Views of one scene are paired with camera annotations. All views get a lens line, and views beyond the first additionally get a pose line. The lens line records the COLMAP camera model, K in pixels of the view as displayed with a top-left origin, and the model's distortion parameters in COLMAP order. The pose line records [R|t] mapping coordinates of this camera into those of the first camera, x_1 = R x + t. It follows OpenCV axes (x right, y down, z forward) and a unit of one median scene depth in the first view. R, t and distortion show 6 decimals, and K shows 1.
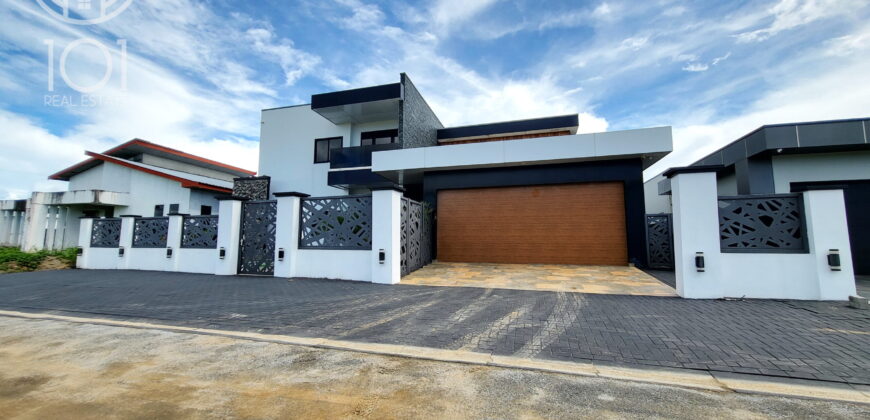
lens RADIAL K [[343.4, 0, 435.0], [0, 343.4, 210.0], [0, 0, 1]] dist [-0.001733, 0.000032]
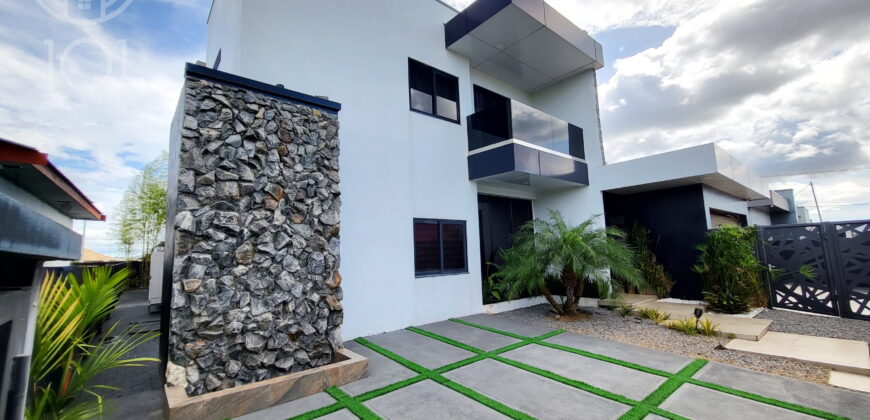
lens RADIAL K [[343.4, 0, 435.0], [0, 343.4, 210.0], [0, 0, 1]] dist [-0.001733, 0.000032]
pose [[0.573740, 0.073665, 0.815718, -0.965817], [-0.048356, 0.997256, -0.056048, 0.024063], [-0.817609, -0.007288, 0.575728, 1.022712]]
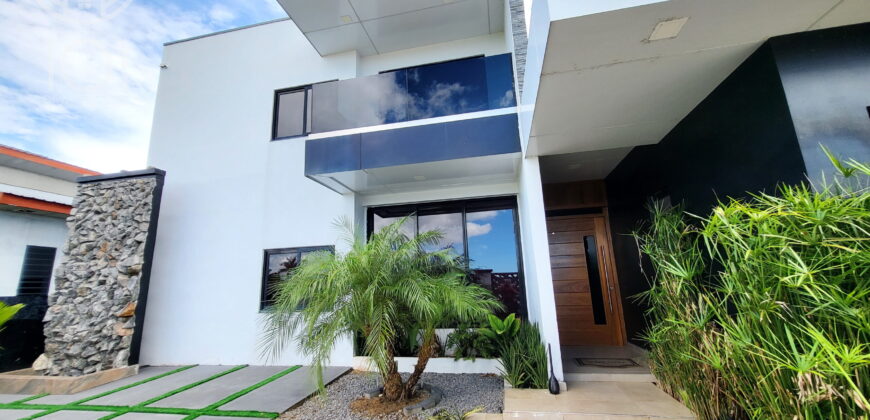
lens RADIAL K [[343.4, 0, 435.0], [0, 343.4, 210.0], [0, 0, 1]] dist [-0.001733, 0.000032]
pose [[0.997346, -0.031670, 0.065556, -0.248923], [0.038758, 0.993192, -0.109849, 0.015063], [-0.061631, 0.112099, 0.991784, 0.796858]]
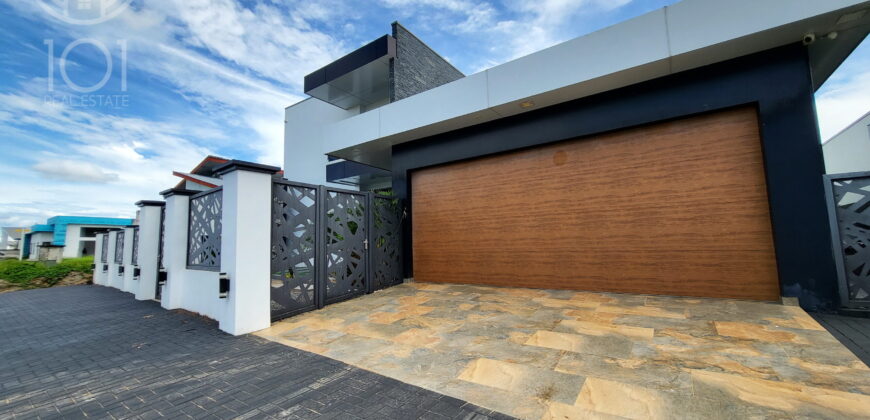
lens RADIAL K [[343.4, 0, 435.0], [0, 343.4, 210.0], [0, 0, 1]] dist [-0.001733, 0.000032]
pose [[0.935965, -0.061629, -0.346658, 0.275371], [0.064266, 0.997925, -0.003895, 0.020853], [0.346179, -0.018633, 0.937983, 0.398625]]
